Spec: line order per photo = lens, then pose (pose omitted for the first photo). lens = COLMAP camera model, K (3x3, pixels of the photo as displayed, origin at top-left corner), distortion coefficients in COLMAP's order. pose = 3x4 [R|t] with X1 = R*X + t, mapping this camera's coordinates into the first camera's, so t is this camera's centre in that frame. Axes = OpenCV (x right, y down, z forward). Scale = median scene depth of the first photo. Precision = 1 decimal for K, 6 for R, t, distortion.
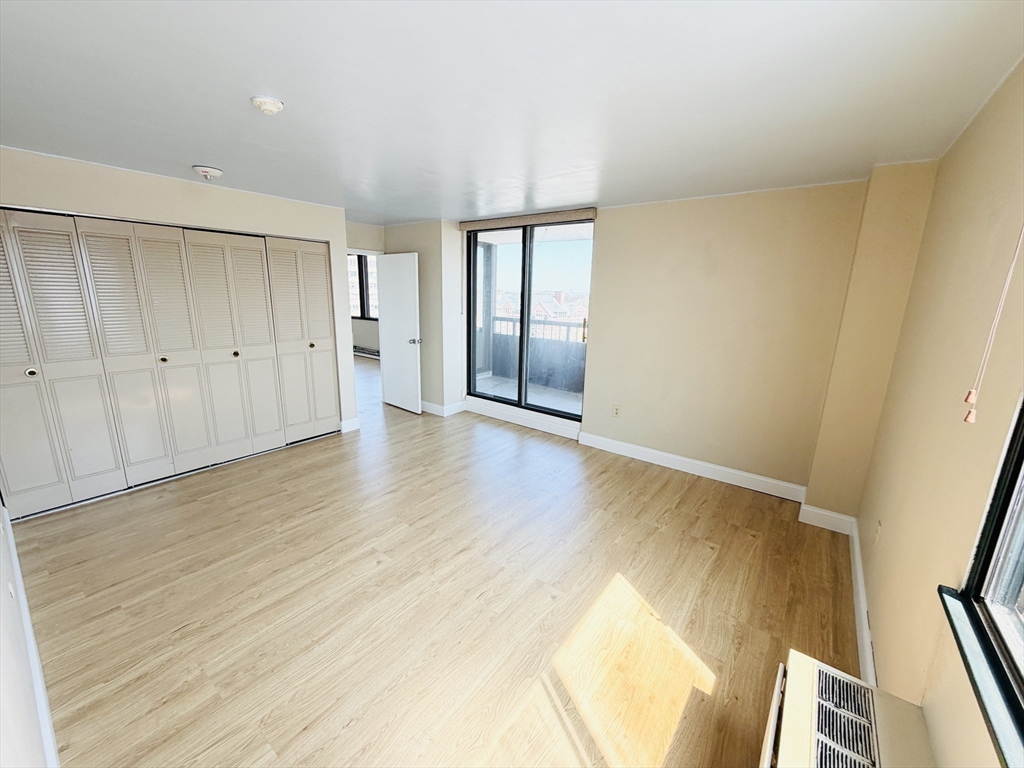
lens RADIAL K [[409.1, 0, 513.8], [0, 409.1, 384.2], [0, 0, 1]] dist [-0.000618, -0.000133]
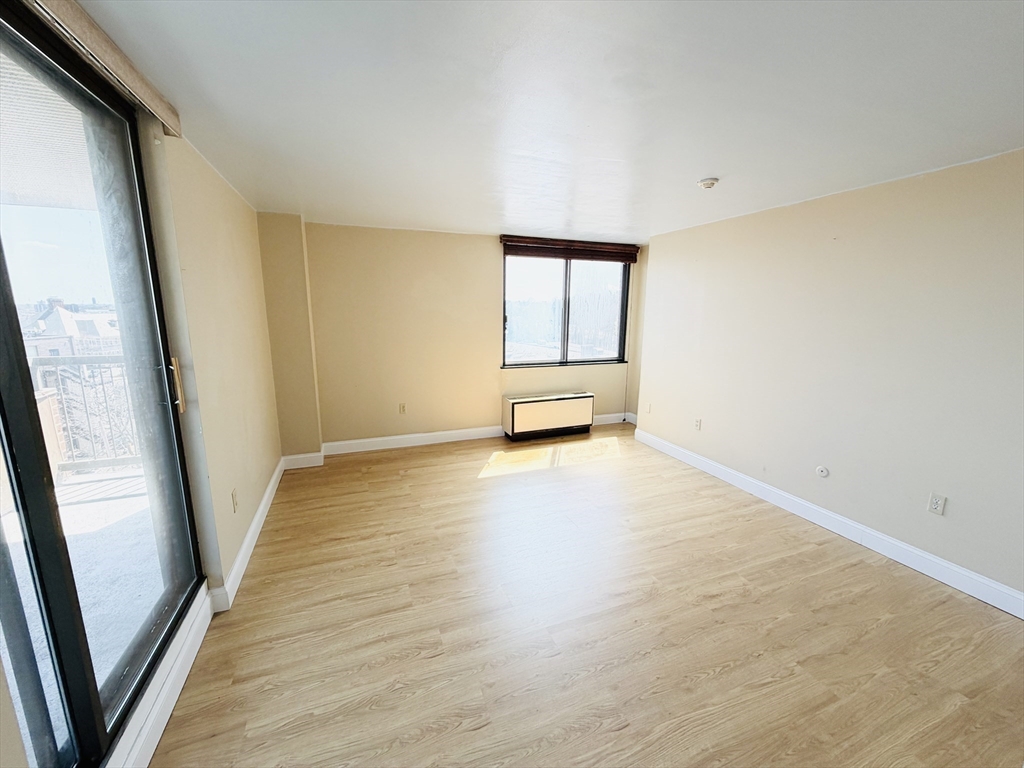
lens RADIAL K [[409.1, 0, 509.9], [0, 409.1, 385.4], [0, 0, 1]] dist [-0.000618, -0.000133]
pose [[-0.851575, -0.130502, 0.507729, -0.604795], [0.088133, 0.919095, 0.384054, -0.465191], [-0.516771, 0.371799, -0.771177, 2.003936]]
